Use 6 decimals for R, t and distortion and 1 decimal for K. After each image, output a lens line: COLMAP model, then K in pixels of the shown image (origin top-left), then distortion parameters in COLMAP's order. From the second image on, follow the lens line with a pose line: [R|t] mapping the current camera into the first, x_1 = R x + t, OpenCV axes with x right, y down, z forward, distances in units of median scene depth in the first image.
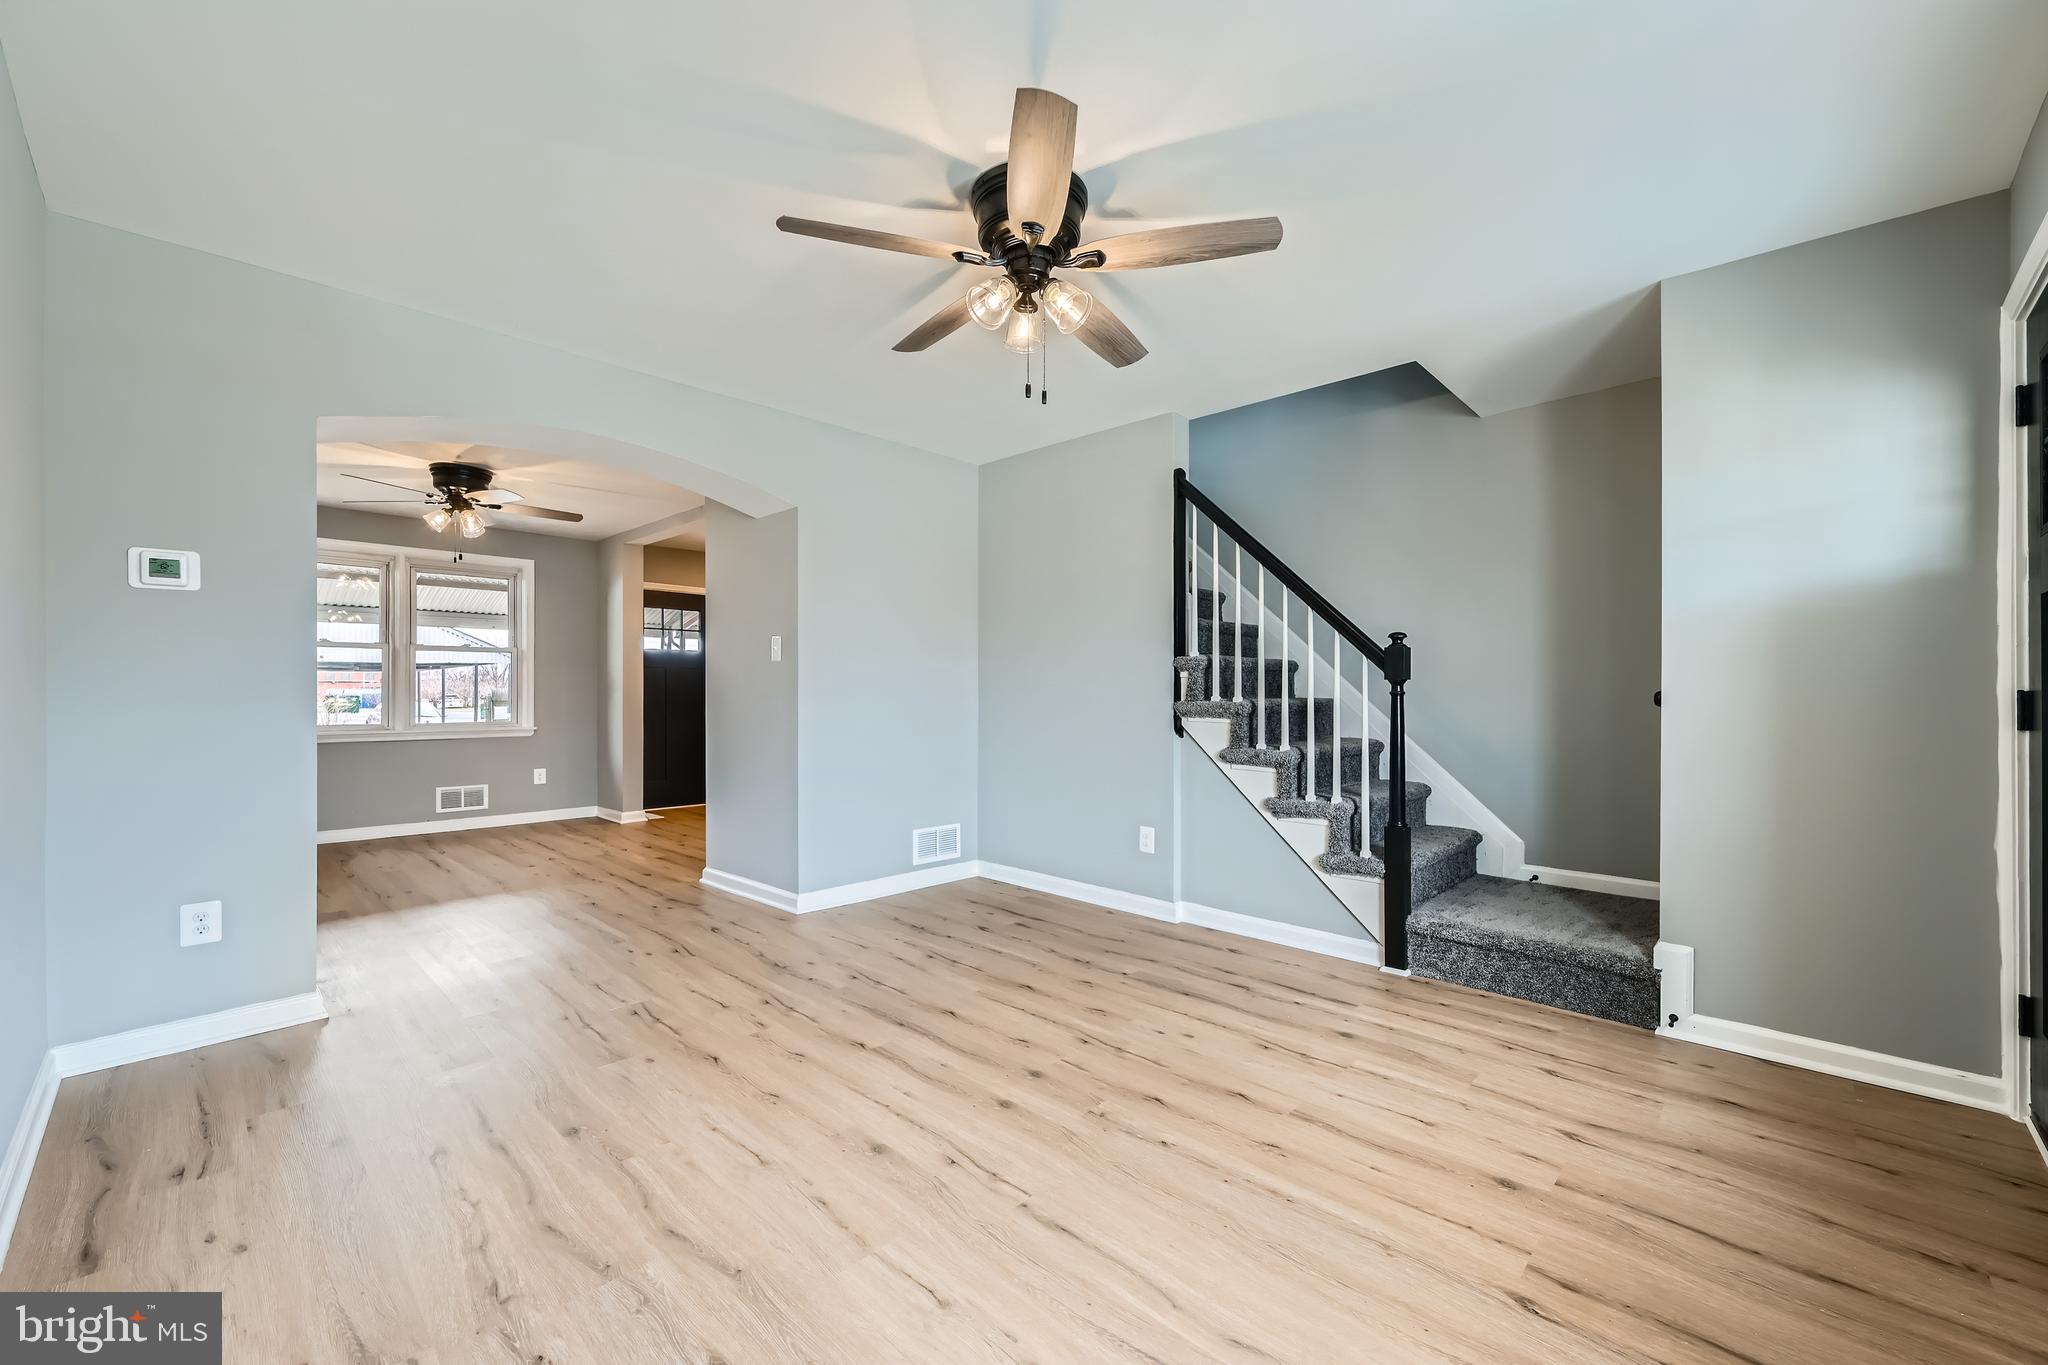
lens RADIAL K [[814.0, 0, 1024.8], [0, 814.0, 679.4], [0, 0, 1]] dist [-0.002527, 0.000790]
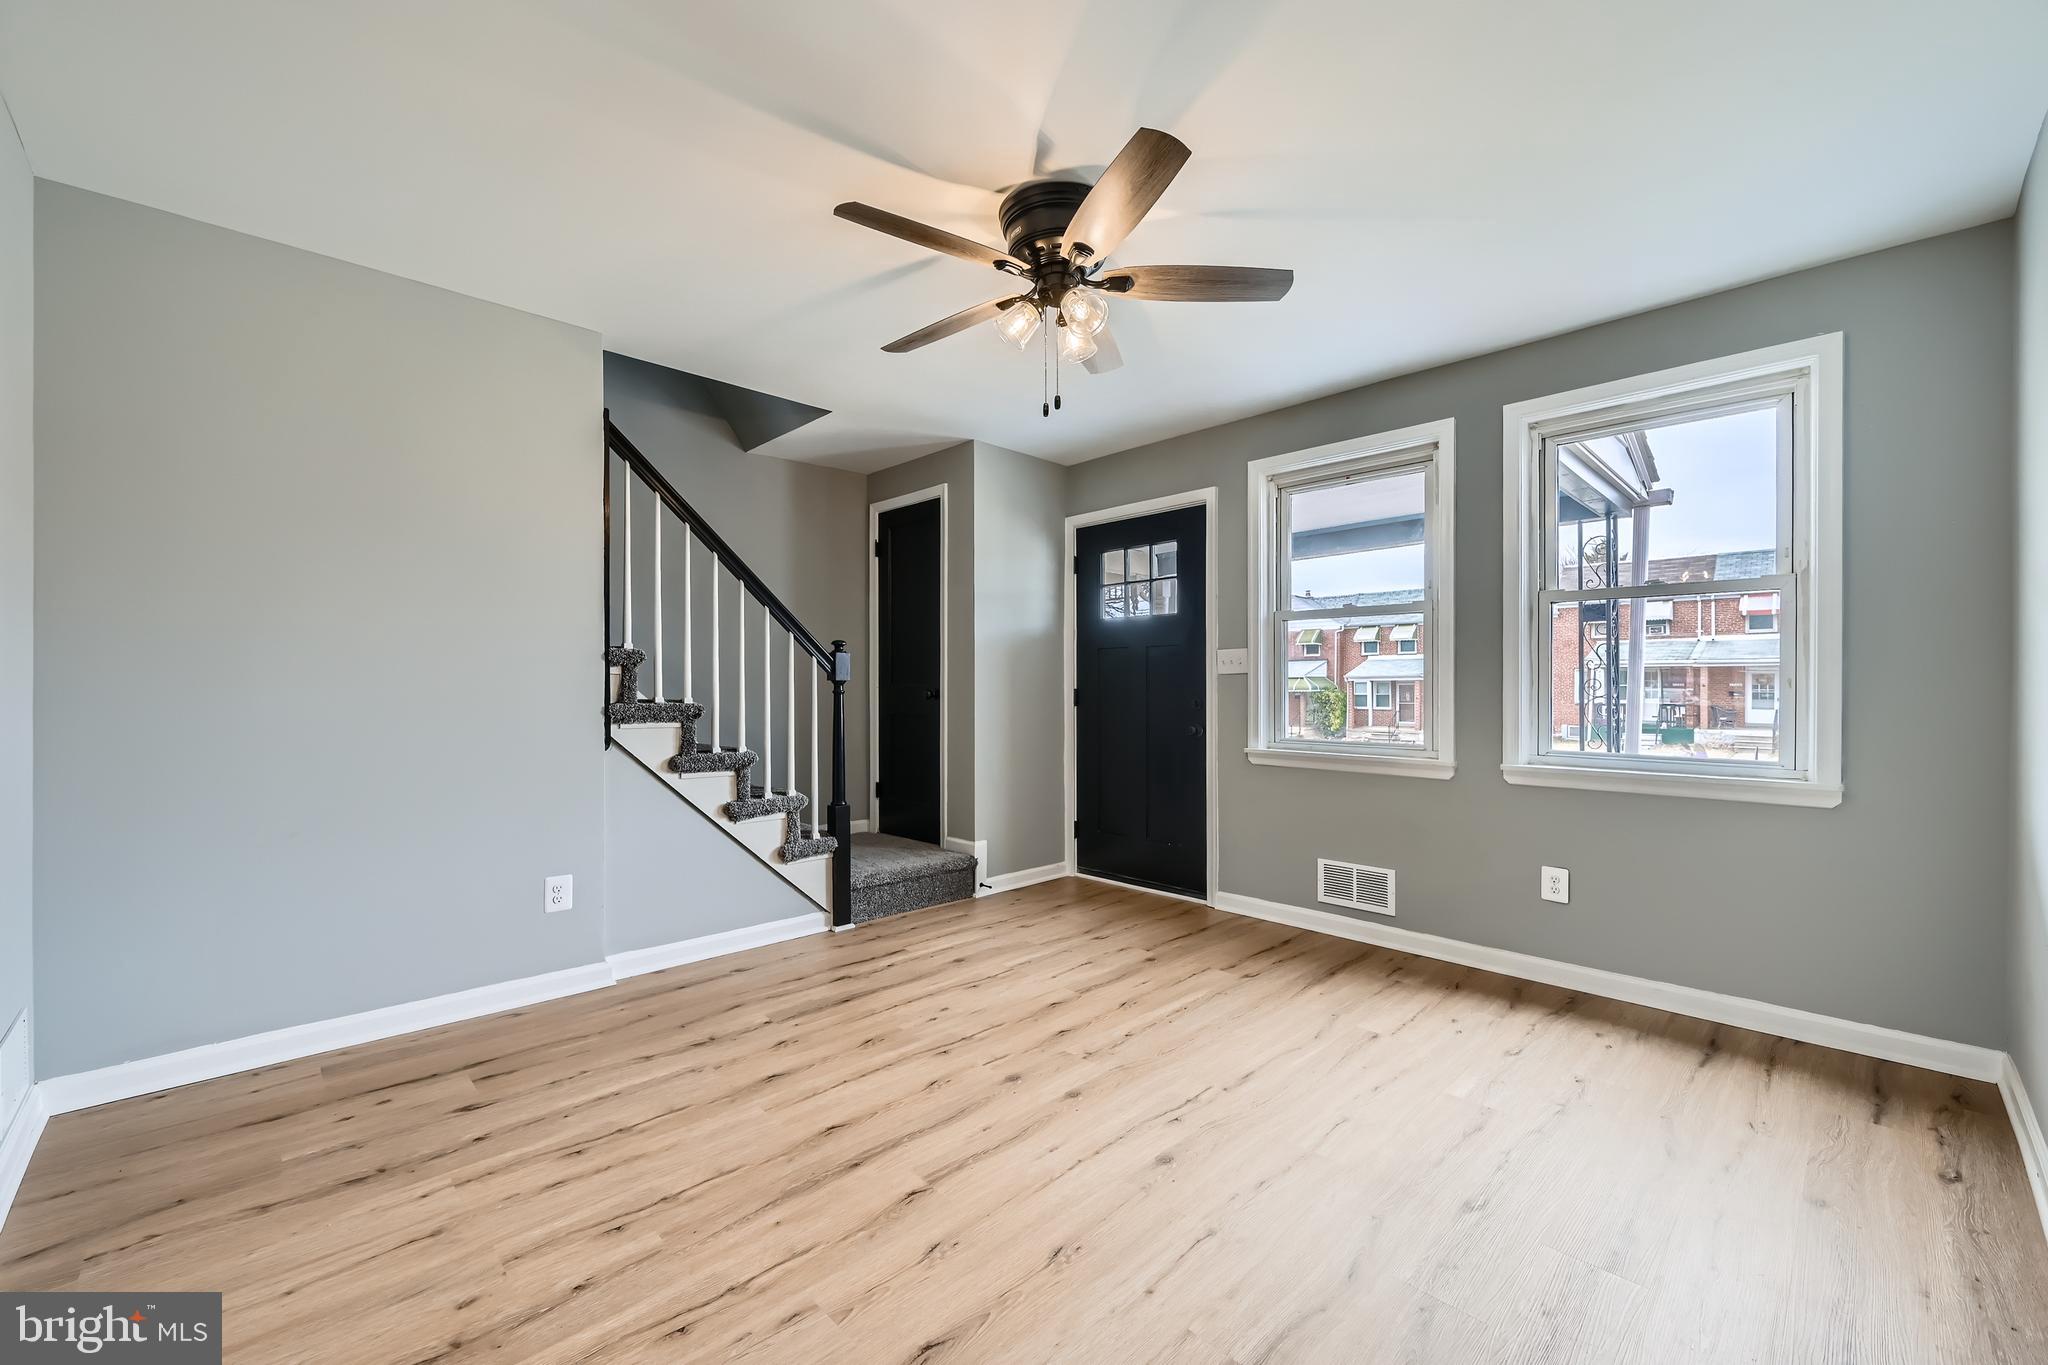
lens RADIAL K [[817.7, 0, 1019.0], [0, 817.7, 674.2], [0, 0, 1]] dist [-0.000152, -0.000002]
pose [[0.044877, 0.012787, 0.998911, -0.839514], [-0.013435, 0.999835, -0.012196, 0.002181], [-0.998902, -0.012873, 0.045042, 0.807190]]
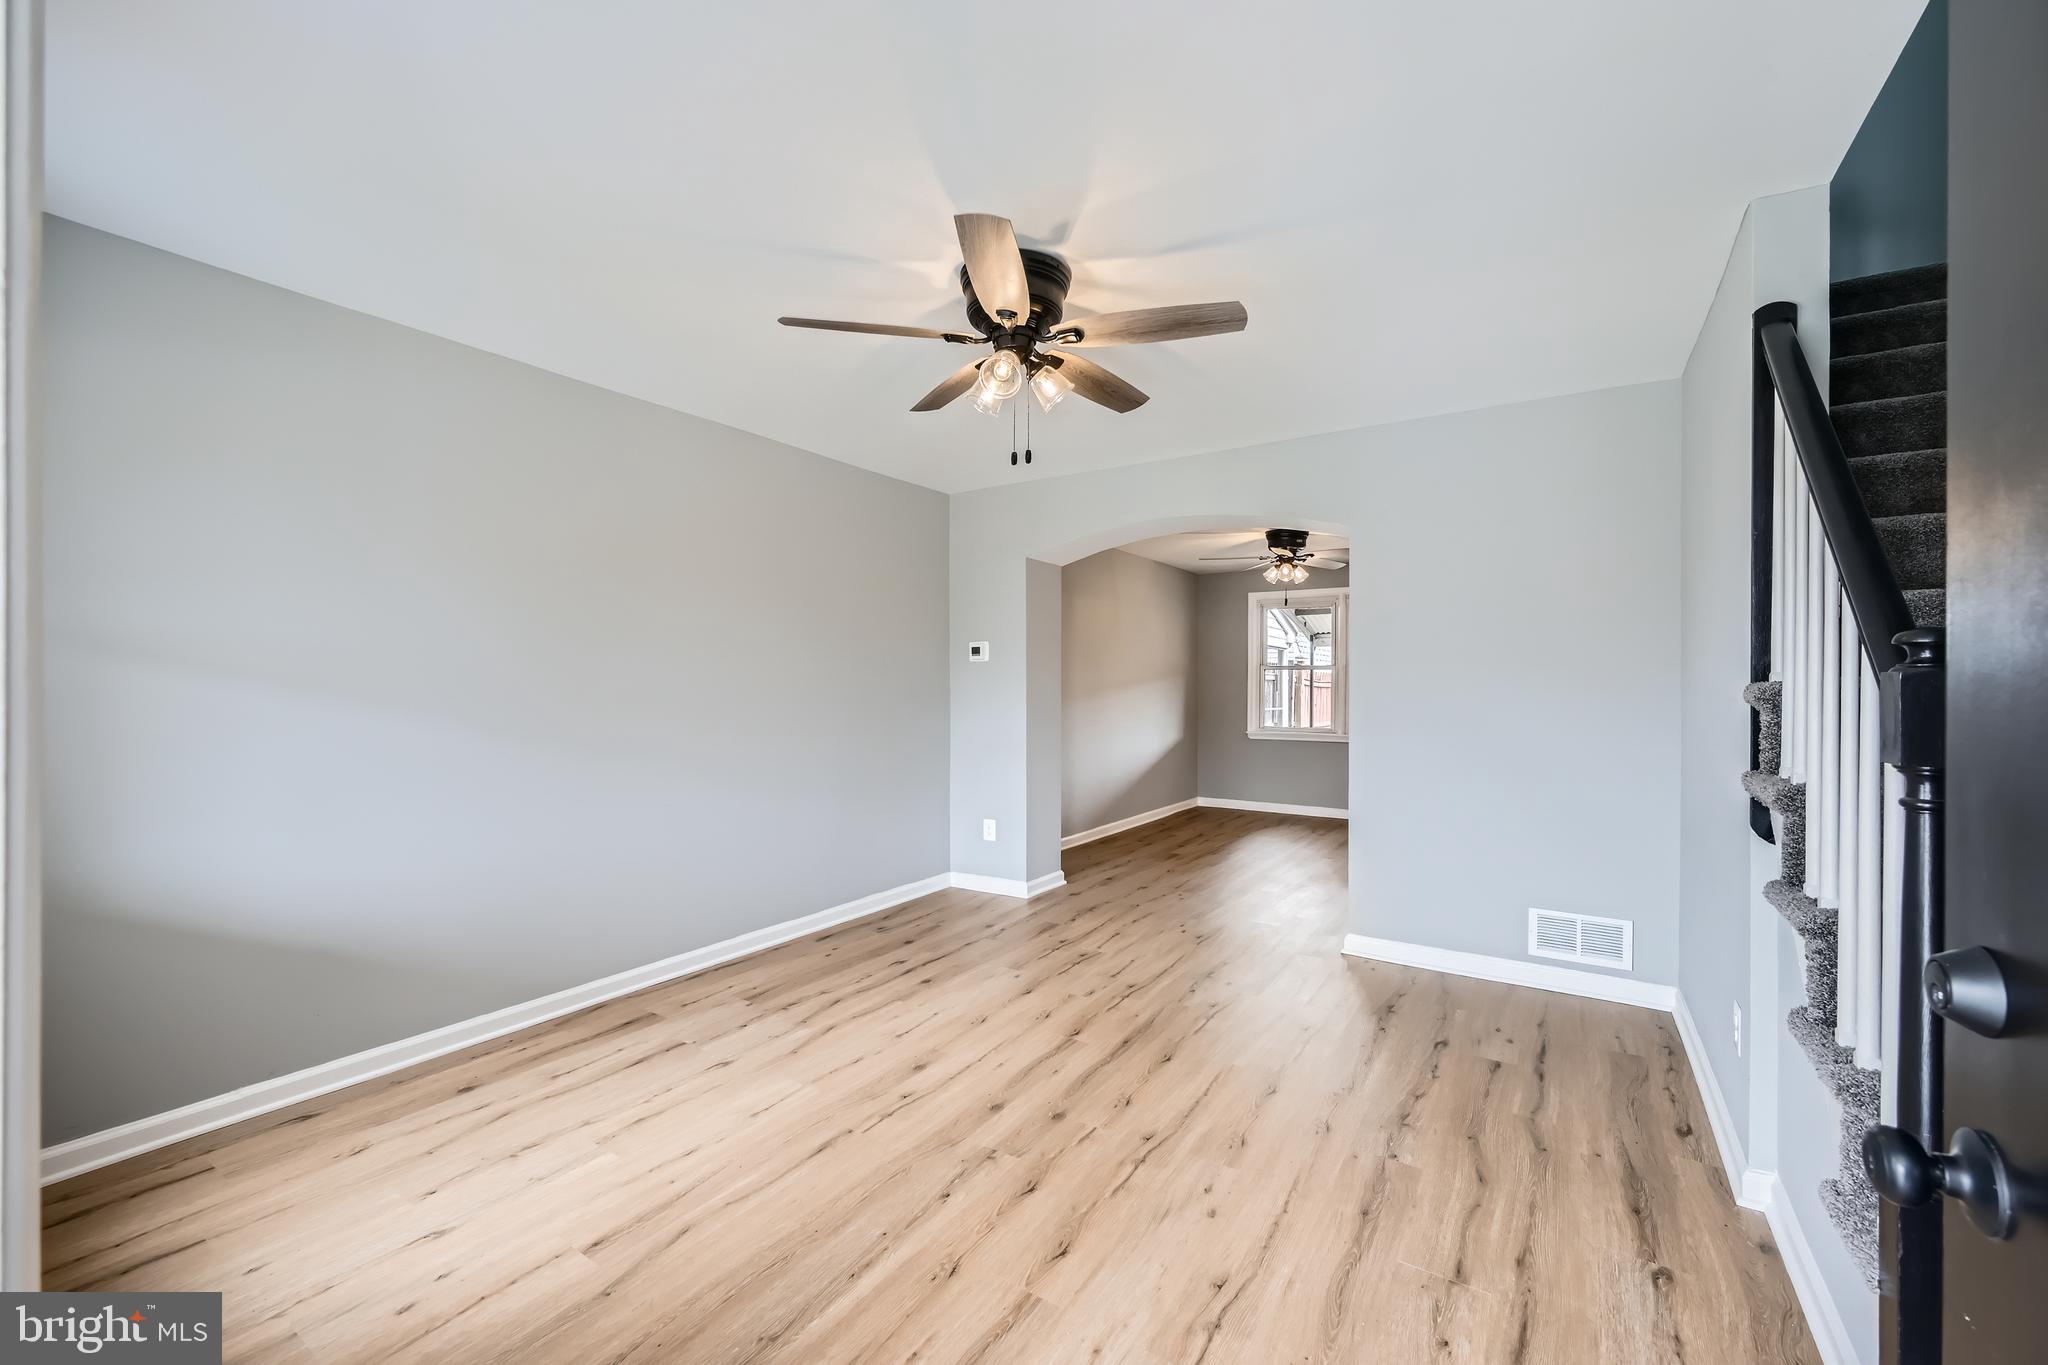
lens RADIAL K [[814.0, 0, 1024.8], [0, 814.0, 679.4], [0, 0, 1]] dist [-0.002527, 0.000790]
pose [[0.185324, -0.007655, -0.982648, 0.853698], [0.012719, 0.999905, -0.005390, -0.047492], [0.982595, -0.011500, 0.185404, 0.657387]]
